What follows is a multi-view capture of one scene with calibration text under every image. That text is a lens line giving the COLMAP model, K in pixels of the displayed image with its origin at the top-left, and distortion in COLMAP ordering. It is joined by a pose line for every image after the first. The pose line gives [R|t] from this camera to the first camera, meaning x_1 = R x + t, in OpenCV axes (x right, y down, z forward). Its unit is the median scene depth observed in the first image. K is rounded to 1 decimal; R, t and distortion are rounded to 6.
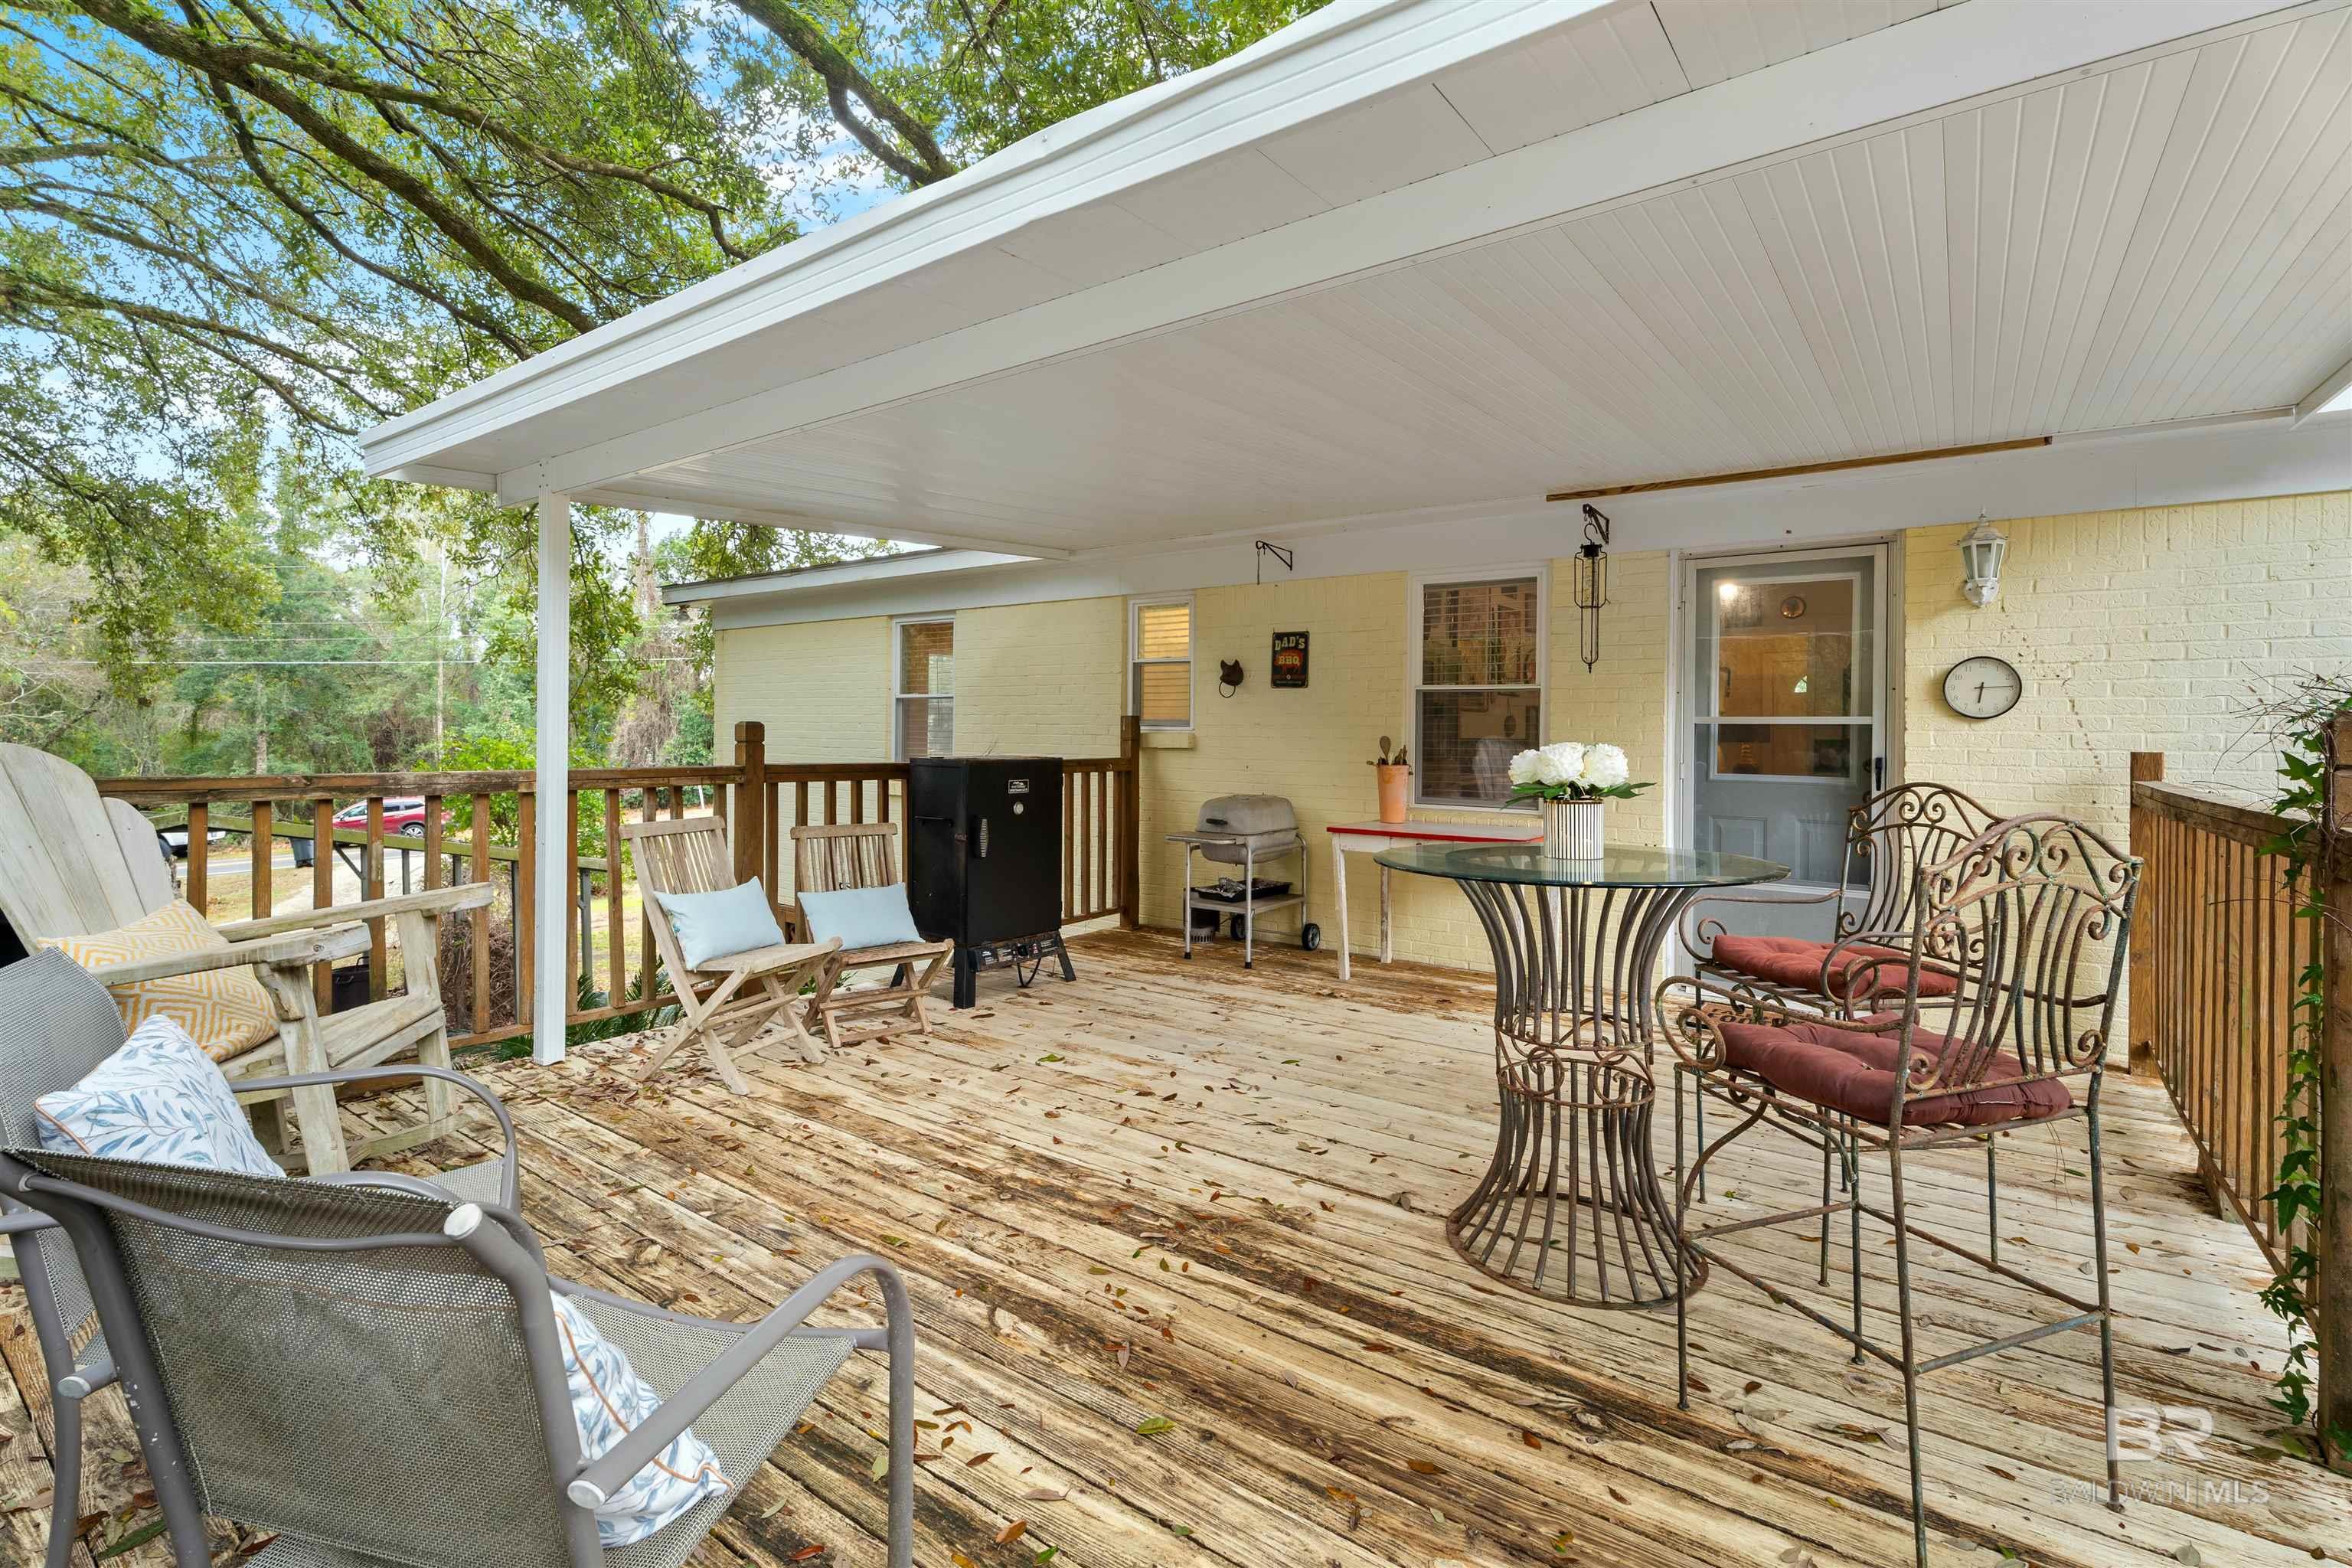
lens RADIAL K [[1070.7, 0, 1180.9], [0, 1070.7, 723.5], [0, 0, 1]] dist [0.000923, 0.000115]
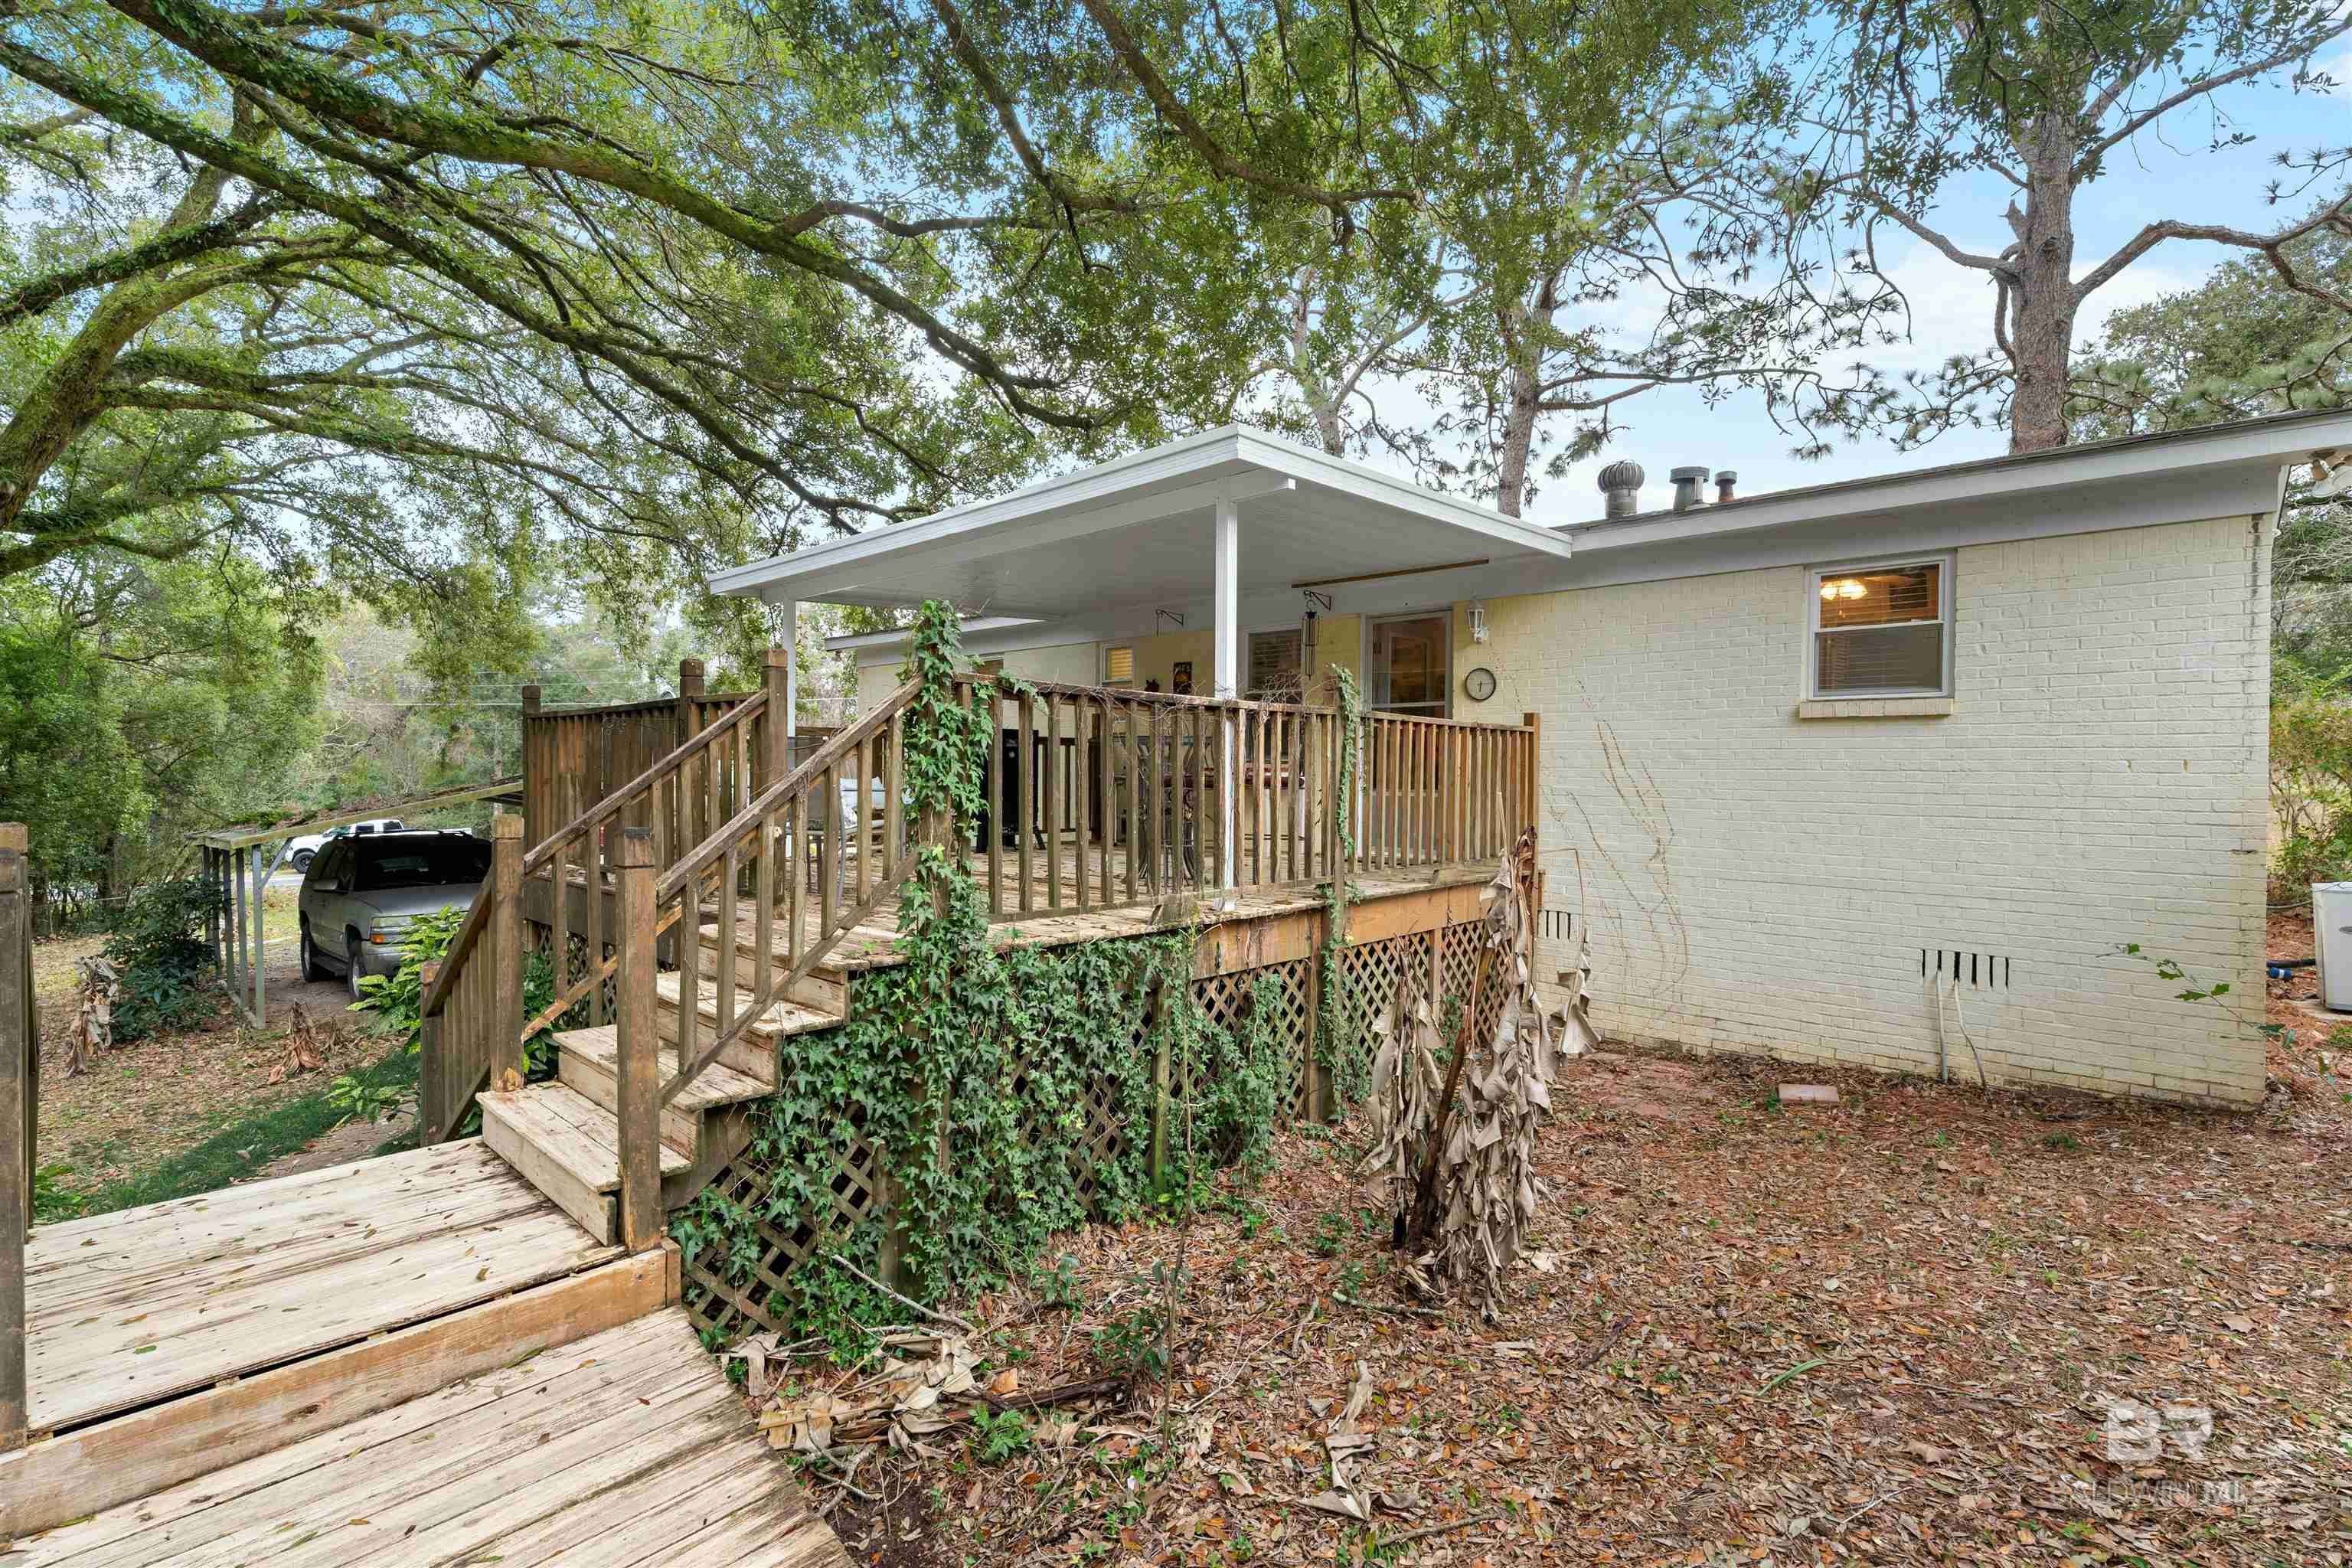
lens RADIAL K [[1060.9, 0, 1182.0], [0, 1060.9, 762.9], [0, 0, 1]] dist [0.004261, -0.000133]
pose [[0.993328, 0.000220, -0.115325, 0.196866], [-0.000431, 0.999998, -0.001808, 0.050869], [0.115324, 0.001845, 0.993326, -0.445283]]
